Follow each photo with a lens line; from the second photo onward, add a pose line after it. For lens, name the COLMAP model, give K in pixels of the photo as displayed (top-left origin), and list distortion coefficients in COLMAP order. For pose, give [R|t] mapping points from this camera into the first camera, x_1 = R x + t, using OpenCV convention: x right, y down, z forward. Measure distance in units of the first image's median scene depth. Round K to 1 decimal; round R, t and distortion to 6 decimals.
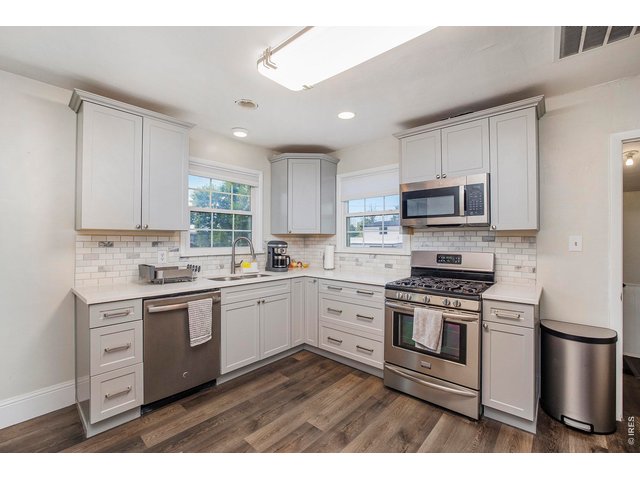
lens RADIAL K [[287.0, 0, 318.1], [0, 287.0, 238.3], [0, 0, 1]] dist [-0.016873, -0.000041]
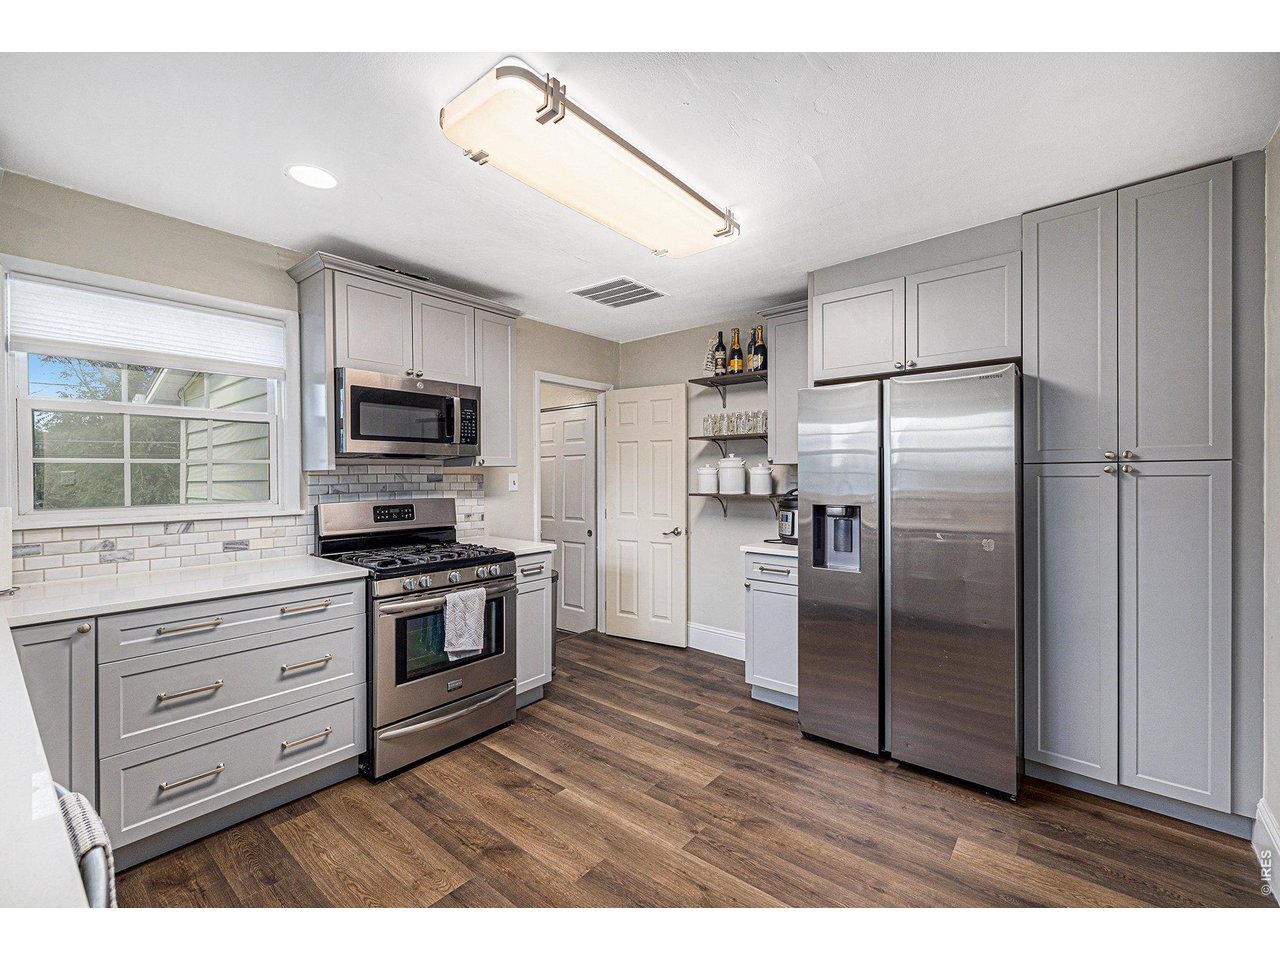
lens RADIAL K [[534.6, 0, 636.3], [0, 534.6, 477.2], [0, 0, 1]] dist [0.002106, 0.000084]
pose [[-0.039028, -0.005157, 0.999225, -0.739304], [0.004717, 0.999975, 0.005345, -0.005077], [-0.999227, 0.004922, -0.039003, 0.621452]]
